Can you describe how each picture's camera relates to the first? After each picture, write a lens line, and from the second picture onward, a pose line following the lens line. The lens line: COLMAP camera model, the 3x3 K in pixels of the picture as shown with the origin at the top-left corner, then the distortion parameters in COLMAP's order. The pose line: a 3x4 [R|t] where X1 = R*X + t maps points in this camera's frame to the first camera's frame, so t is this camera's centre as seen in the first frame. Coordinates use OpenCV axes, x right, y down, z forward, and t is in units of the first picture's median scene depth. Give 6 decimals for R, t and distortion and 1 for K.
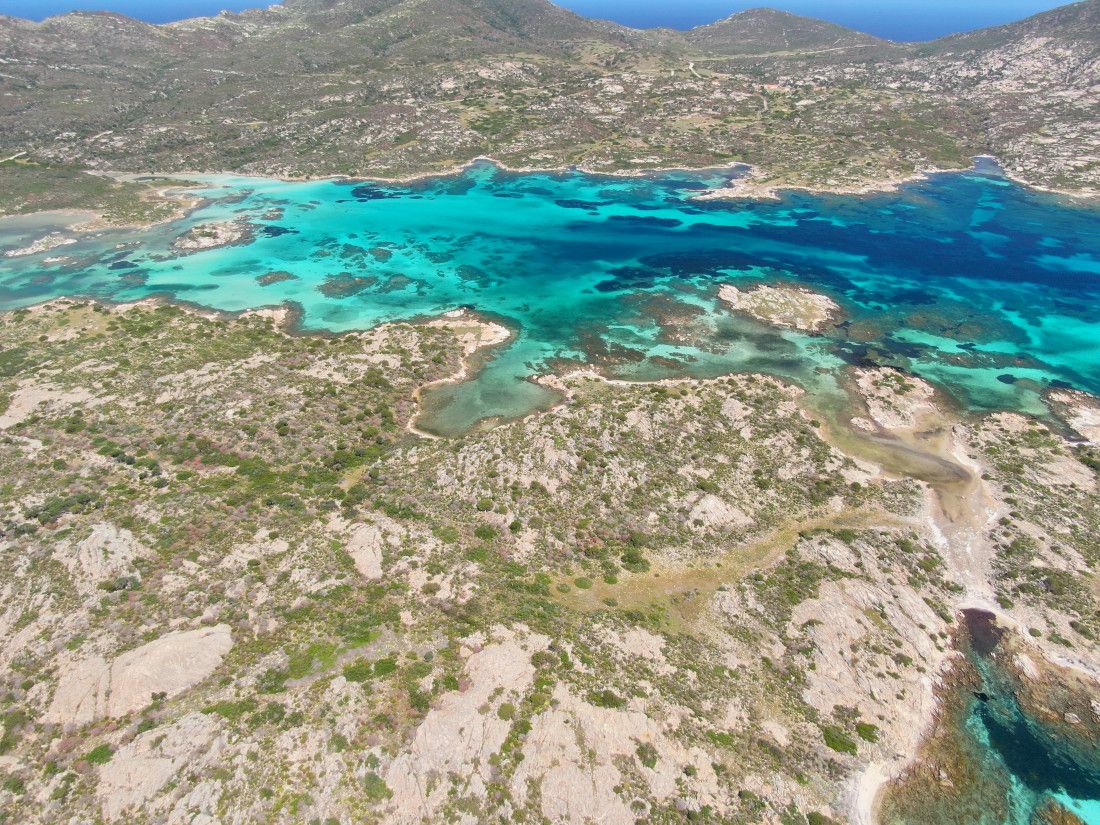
lens RADIAL K [[794.1, 0, 551.3], [0, 794.1, 410.9], [0, 0, 1]] dist [-0.018270, 0.005255]
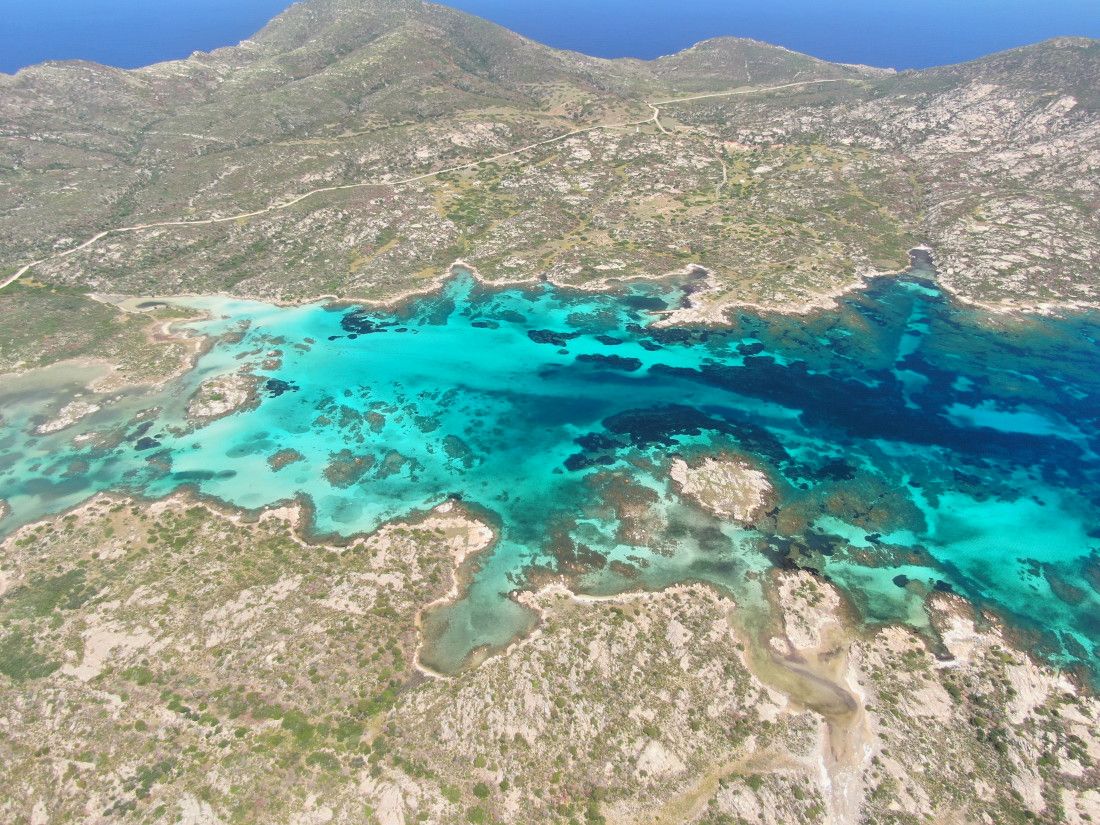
lens RADIAL K [[794.1, 0, 551.3], [0, 794.1, 410.9], [0, 0, 1]] dist [-0.018270, 0.005255]
pose [[0.999349, -0.023727, 0.027175, 0.007629], [0.022538, 0.998810, 0.043262, -0.341227], [-0.028169, -0.042621, 0.998694, -0.183124]]
